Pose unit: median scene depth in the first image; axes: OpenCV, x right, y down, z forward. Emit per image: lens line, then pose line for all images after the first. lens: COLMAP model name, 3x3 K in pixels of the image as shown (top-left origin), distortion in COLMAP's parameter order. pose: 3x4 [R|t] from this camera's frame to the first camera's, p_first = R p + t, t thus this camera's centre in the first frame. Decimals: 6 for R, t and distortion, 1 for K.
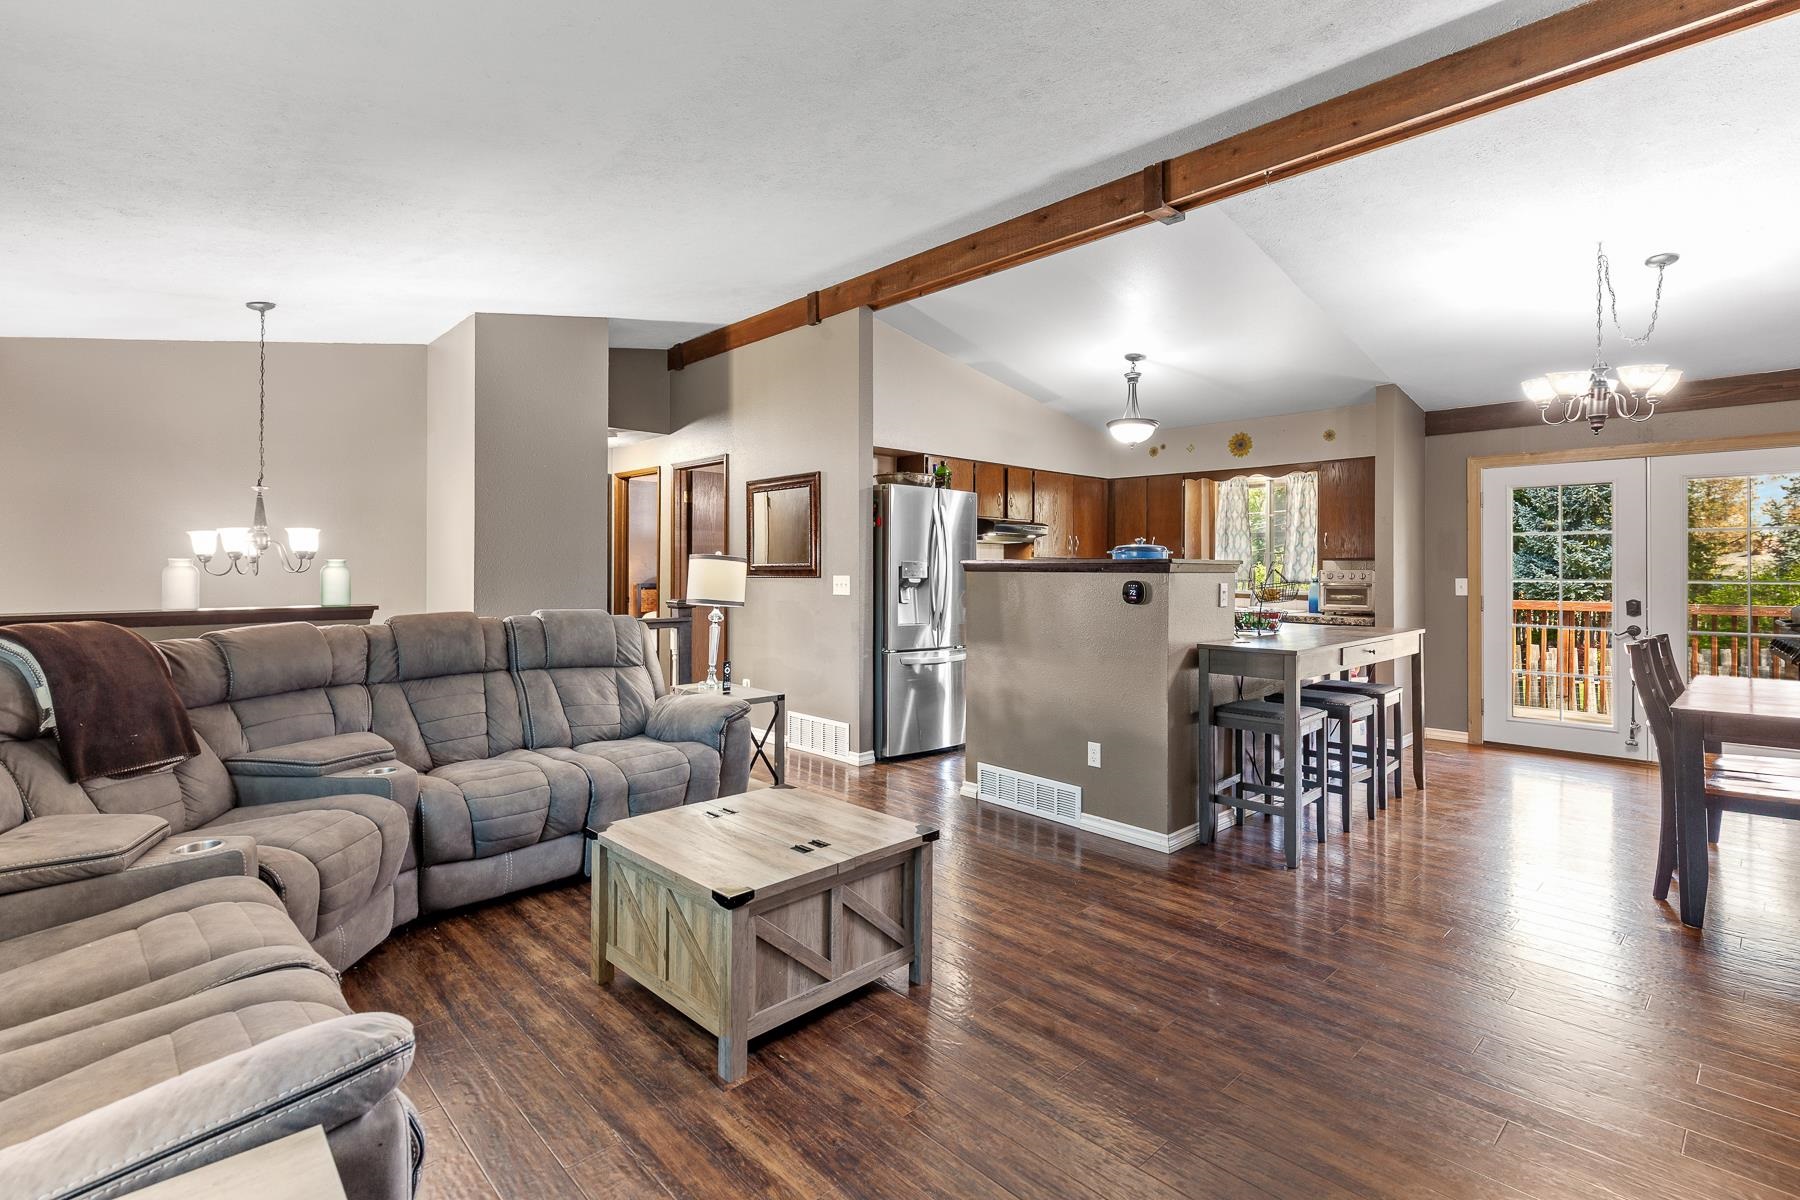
lens RADIAL K [[842.5, 0, 887.6], [0, 842.5, 564.4], [0, 0, 1]] dist [0.000487, -0.000189]
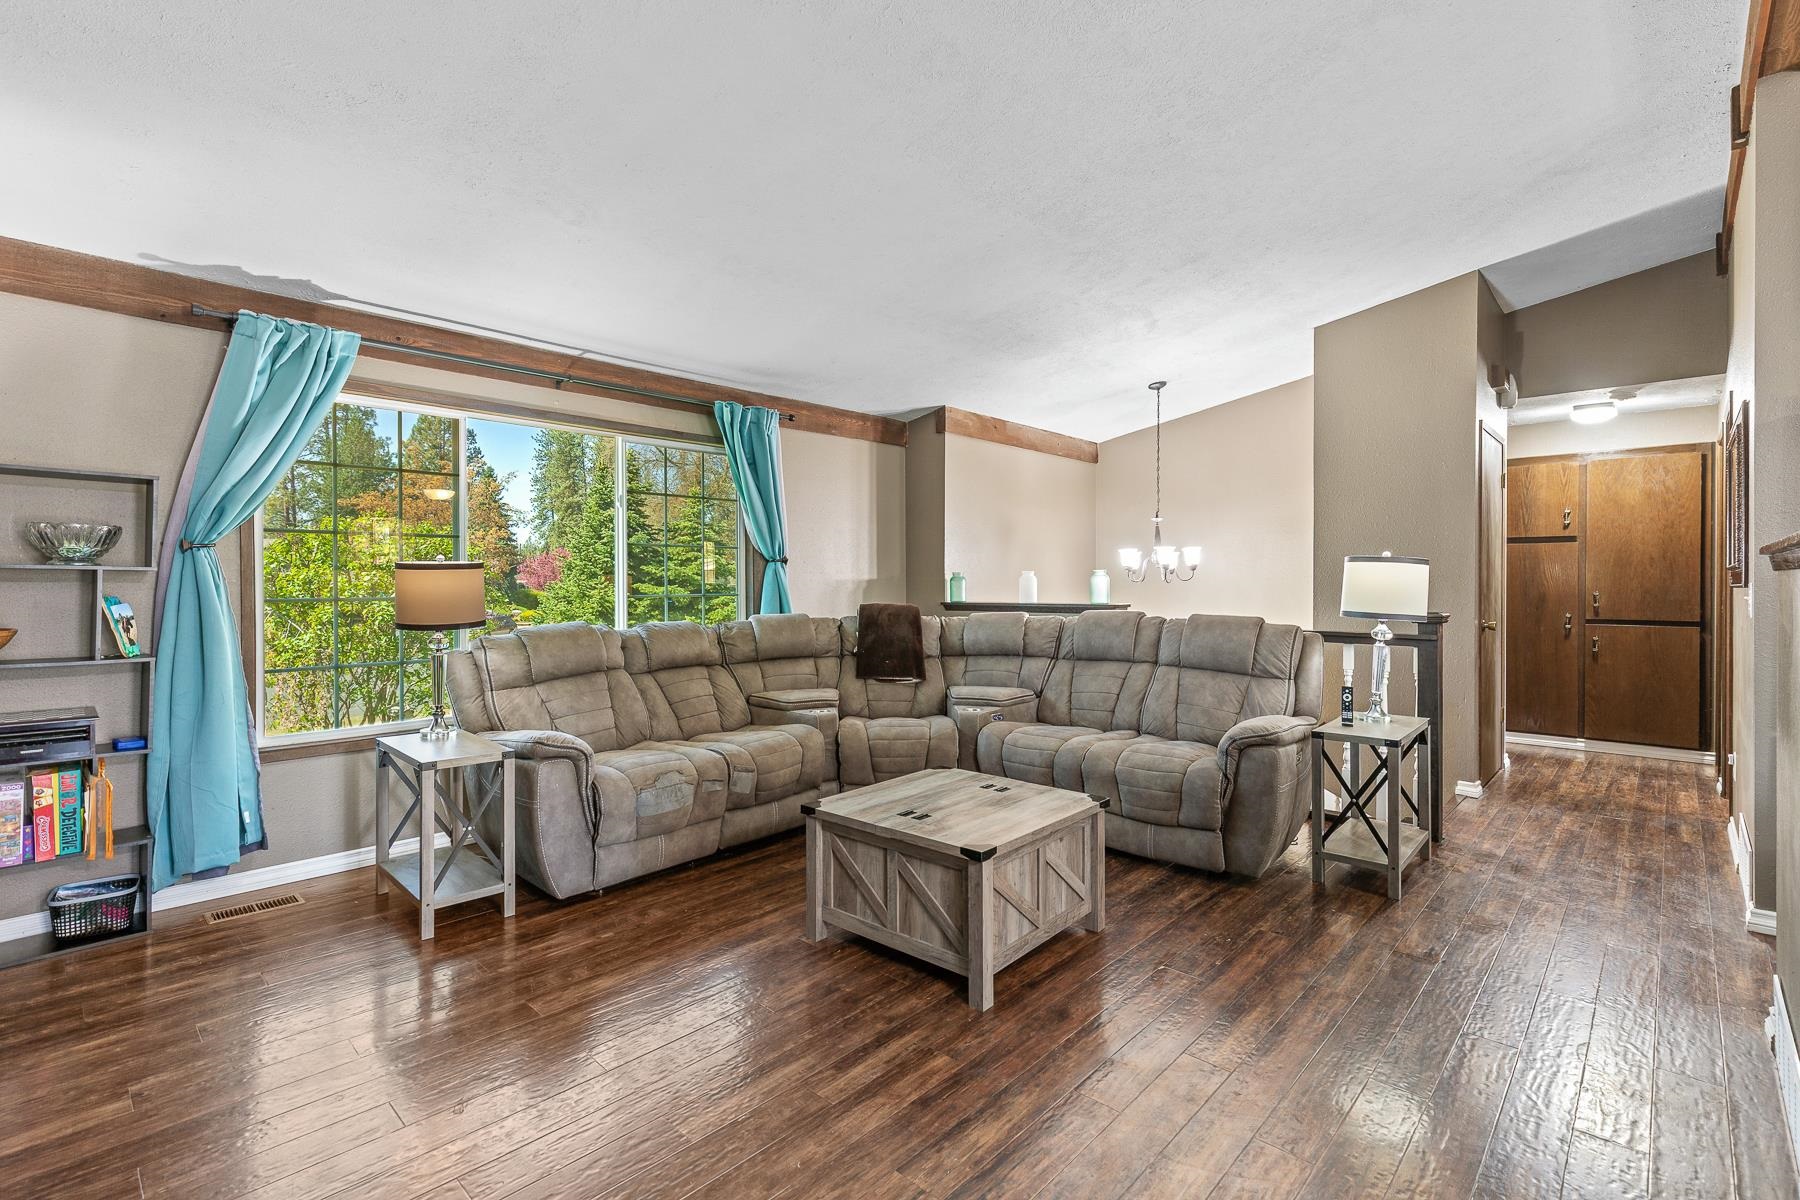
lens RADIAL K [[817.2, 0, 905.5], [0, 817.2, 583.8], [0, 0, 1]] dist [0.002659, -0.000211]
pose [[0.067808, -0.002041, -0.997696, 0.410632], [0.007084, 0.999974, -0.001564, 0.010139], [0.997673, -0.006962, 0.067821, 0.373221]]
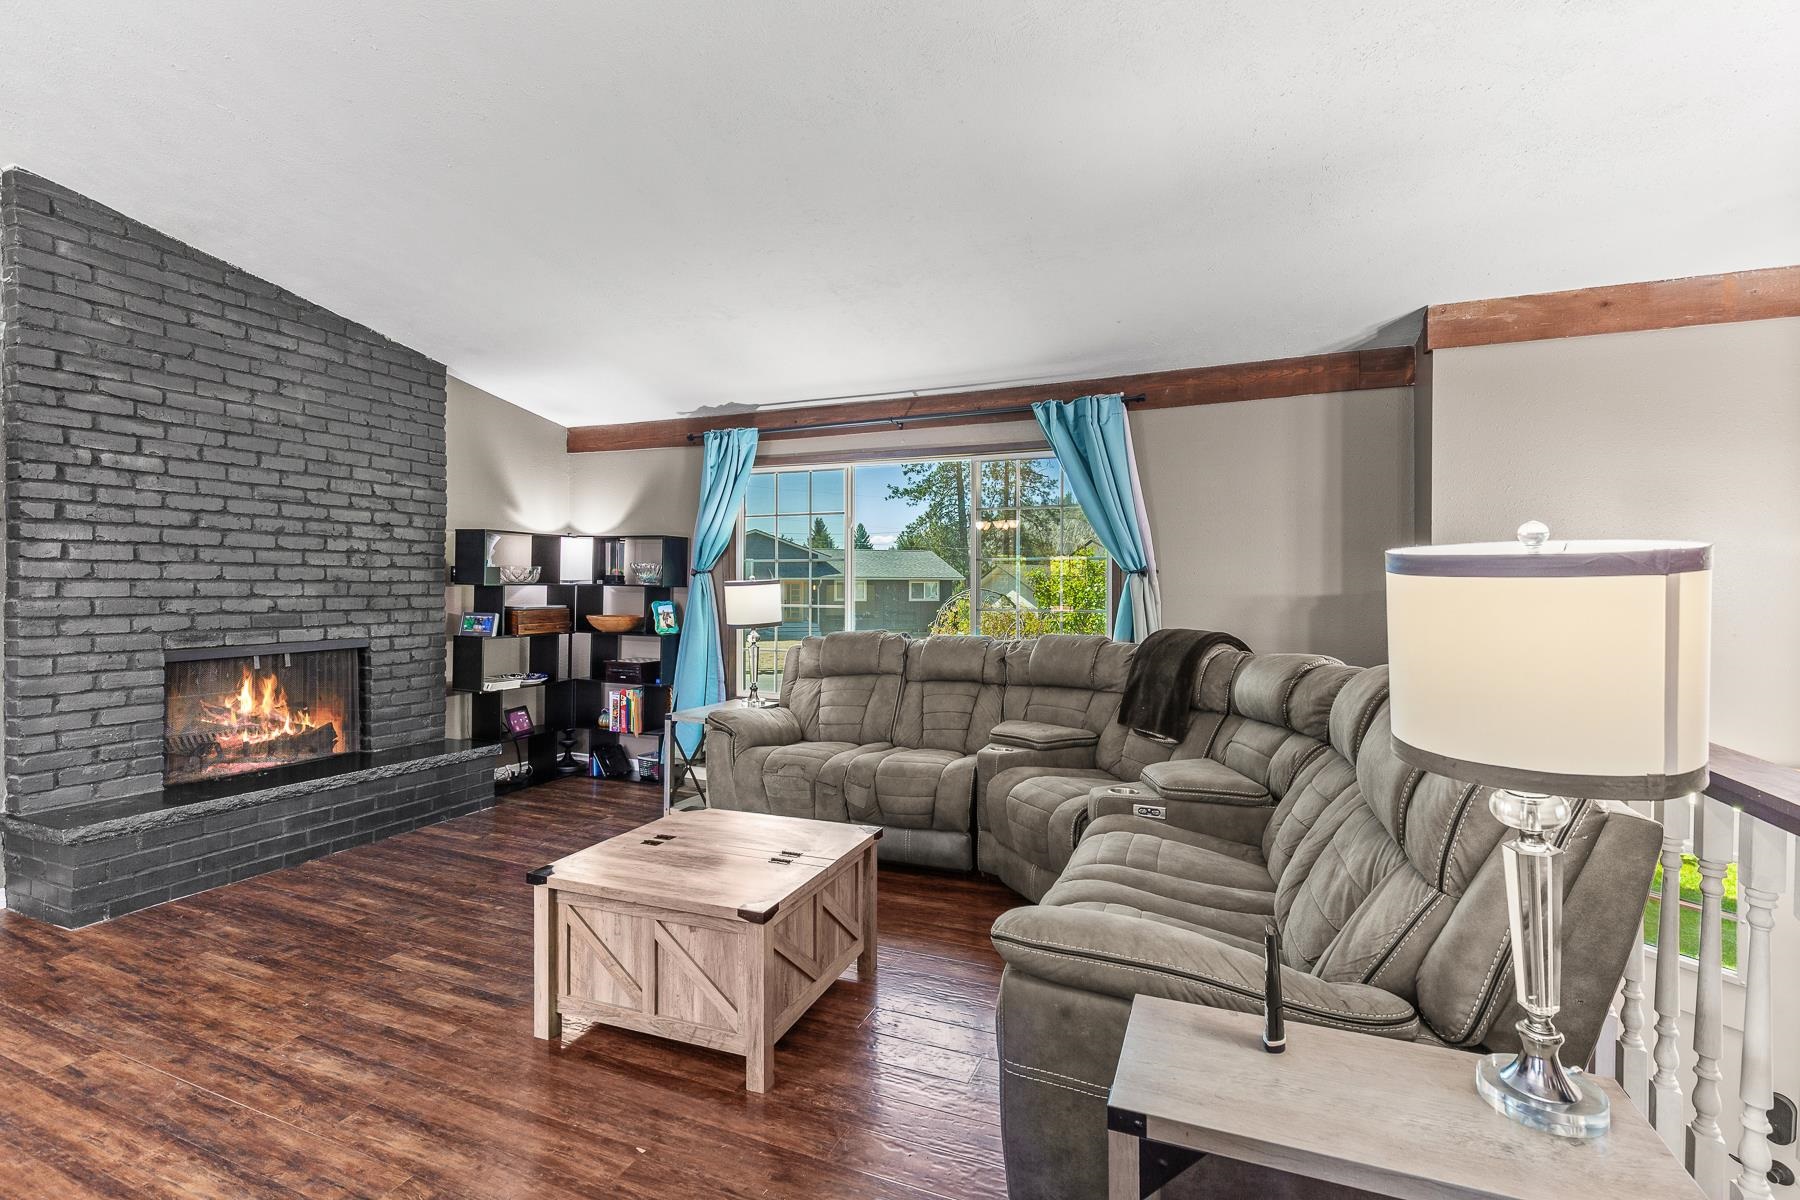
lens RADIAL K [[807.1, 0, 903.6], [0, 807.1, 592.0], [0, 0, 1]] dist [0.003282, -0.000114]
pose [[-0.911886, -0.006338, -0.410395, 0.021659], [-0.006656, 0.999978, -0.000655, 0.002615], [0.410390, 0.002134, -0.911908, 0.856657]]
